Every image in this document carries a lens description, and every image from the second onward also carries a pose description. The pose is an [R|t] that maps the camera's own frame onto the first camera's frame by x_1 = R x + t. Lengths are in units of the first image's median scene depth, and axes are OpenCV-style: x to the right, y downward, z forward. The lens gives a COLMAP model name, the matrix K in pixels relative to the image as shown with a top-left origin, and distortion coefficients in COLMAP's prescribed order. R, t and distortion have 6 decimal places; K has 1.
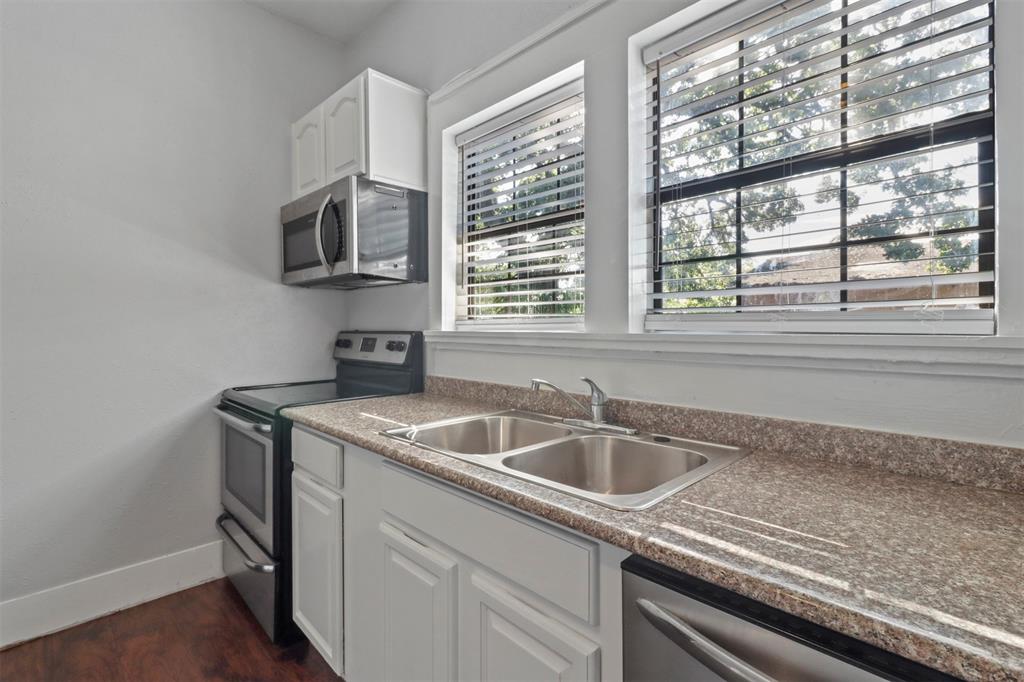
lens RADIAL K [[476.2, 0, 505.1], [0, 476.2, 334.9], [0, 0, 1]] dist [0.004116, -0.000275]
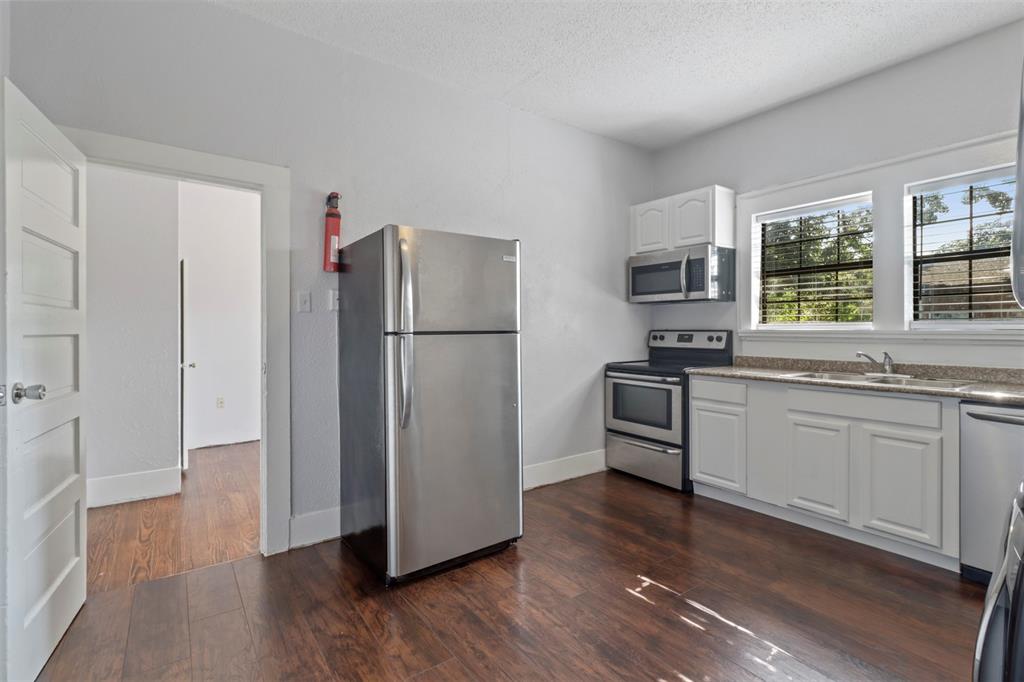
lens RADIAL K [[476.2, 0, 509.9], [0, 476.2, 334.2], [0, 0, 1]] dist [0.004116, -0.000275]
pose [[0.987064, 0.001971, -0.160314, -0.703140], [-0.001966, 0.999998, 0.000186, 0.008538], [0.160314, 0.000132, 0.987066, -0.839853]]
